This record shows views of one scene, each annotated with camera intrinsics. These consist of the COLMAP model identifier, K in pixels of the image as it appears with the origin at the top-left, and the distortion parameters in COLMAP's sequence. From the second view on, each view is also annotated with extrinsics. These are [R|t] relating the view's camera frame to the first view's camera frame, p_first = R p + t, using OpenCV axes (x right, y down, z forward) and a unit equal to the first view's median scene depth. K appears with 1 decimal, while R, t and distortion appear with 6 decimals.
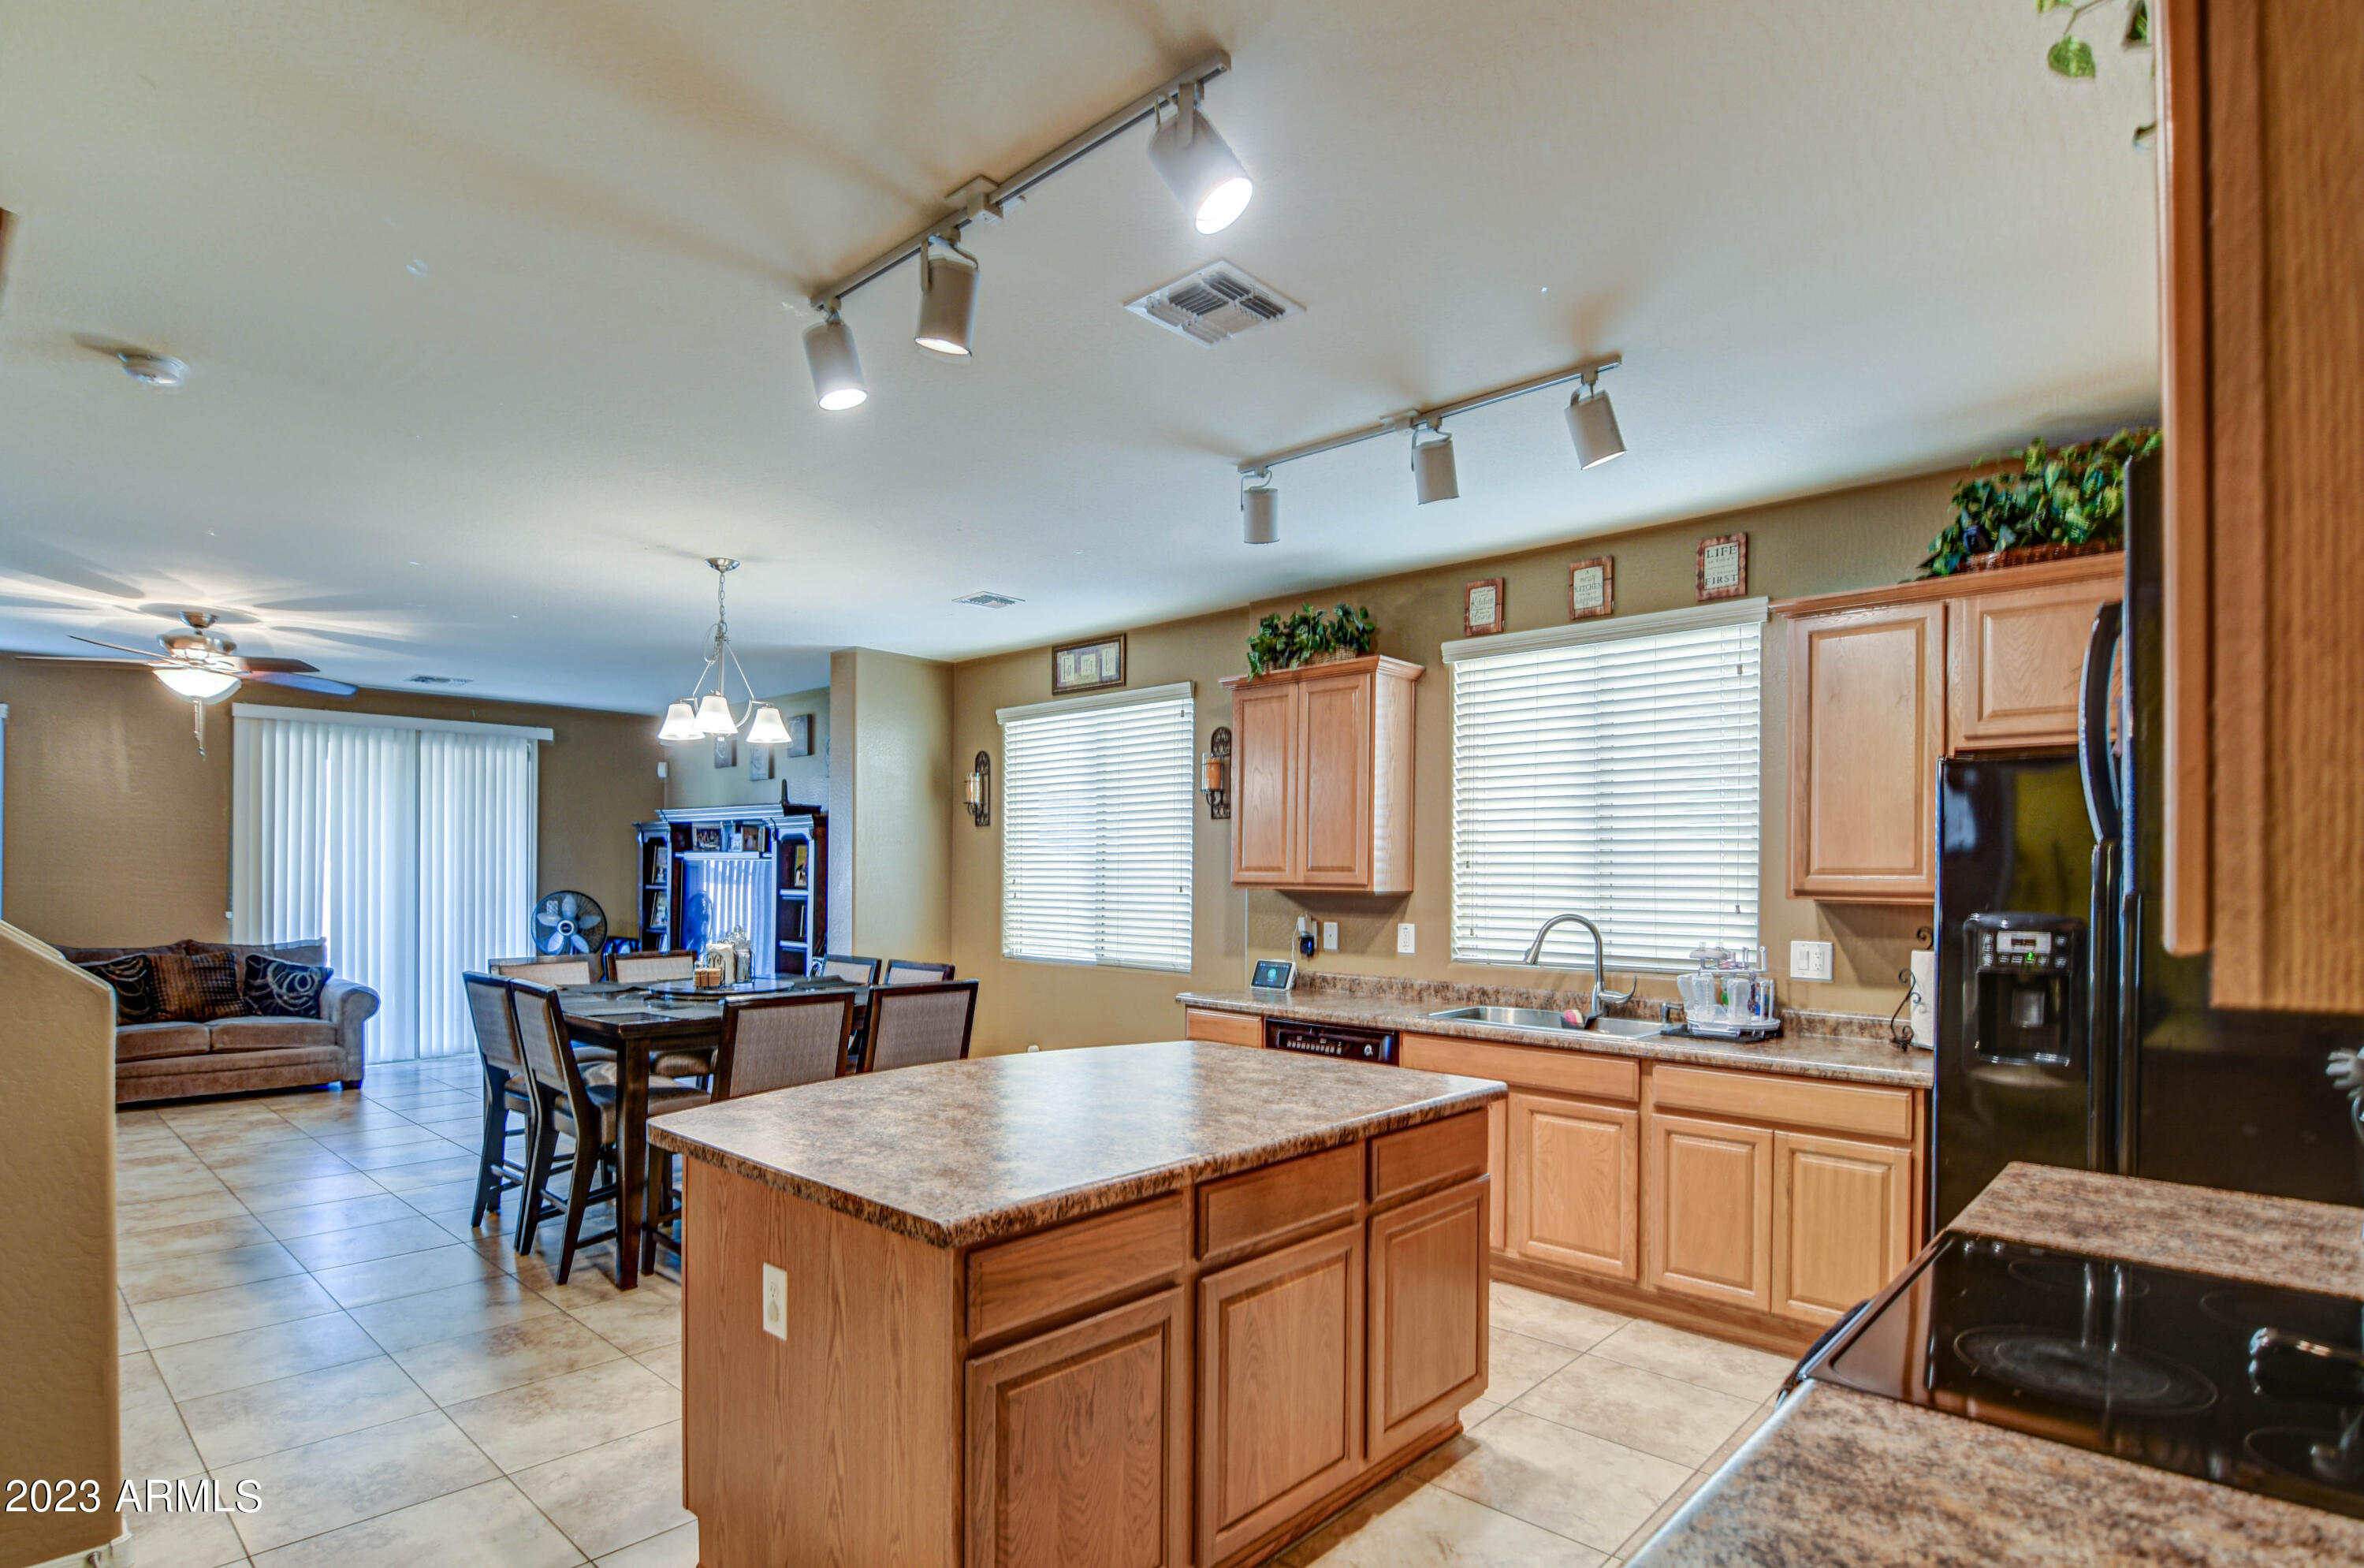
lens RADIAL K [[1195.4, 0, 1155.7], [0, 1195.4, 891.2], [0, 0, 1]] dist [-0.001859, -0.000131]
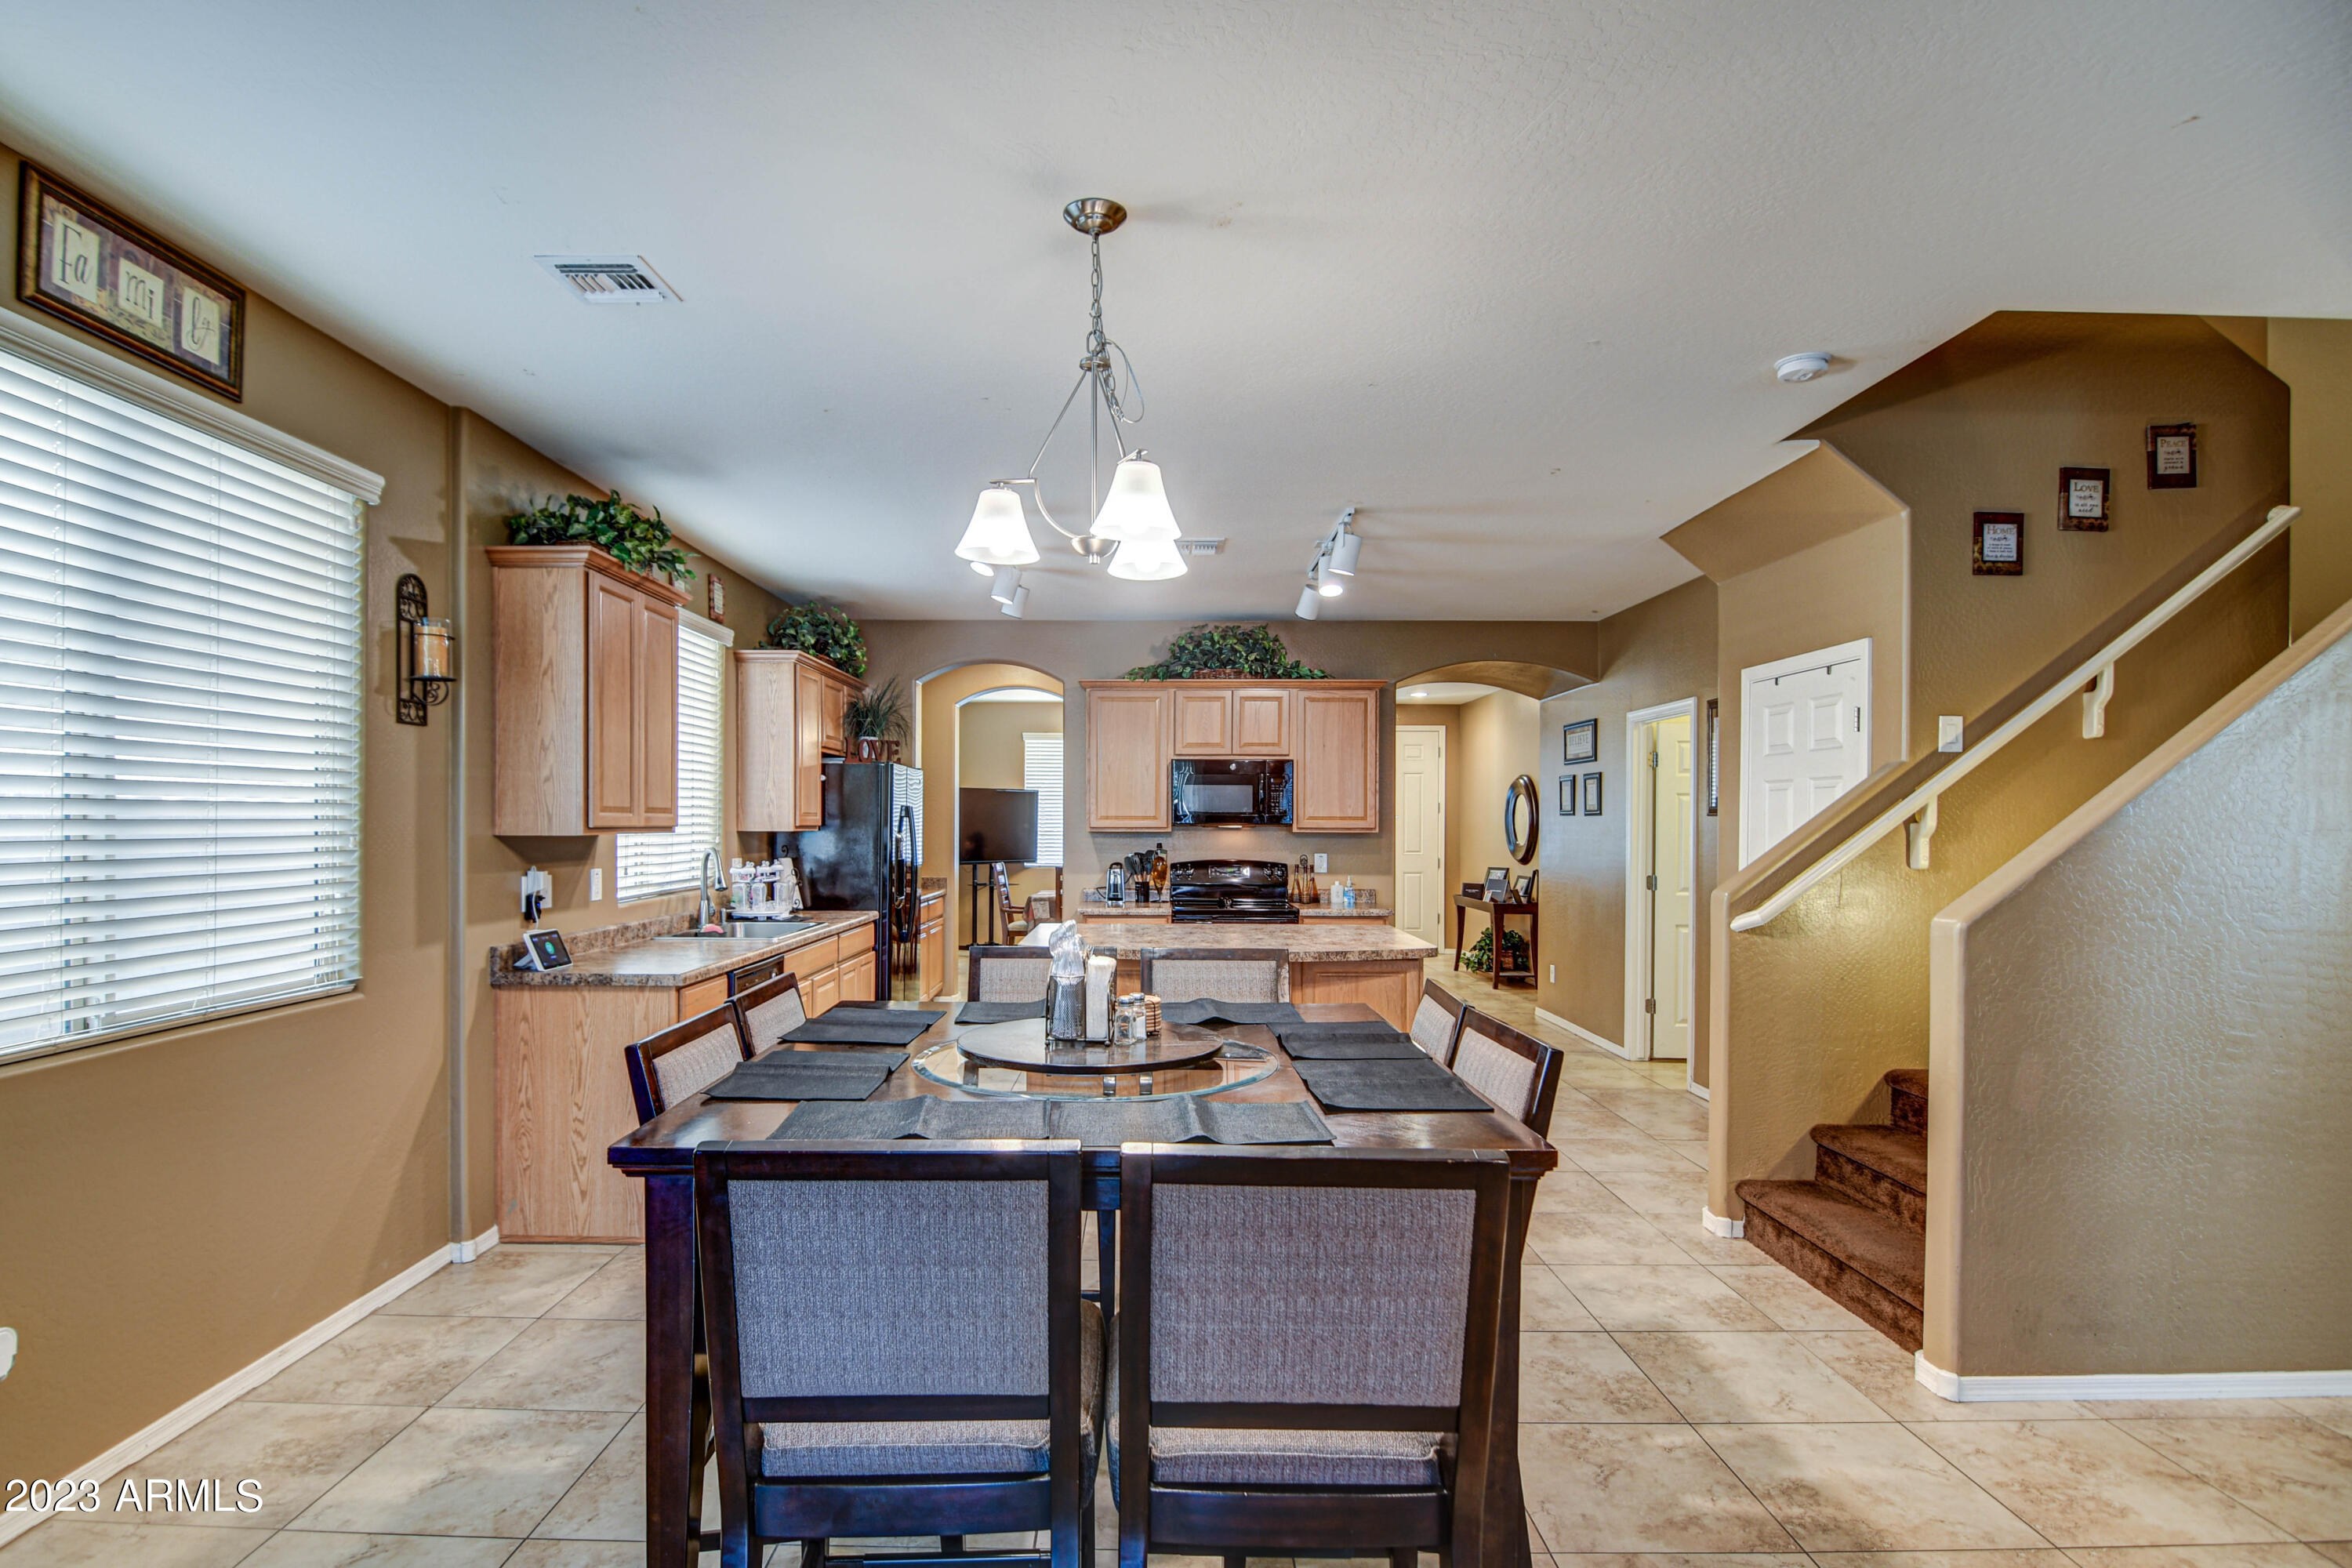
lens RADIAL K [[1169.1, 0, 1142.5], [0, 1169.1, 825.7], [0, 0, 1]] dist [-0.014845, -0.000525]
pose [[-0.686728, -0.013168, 0.726795, -0.777707], [0.000711, 0.999823, 0.018786, -0.023791], [-0.726914, 0.013418, -0.686597, 1.393510]]
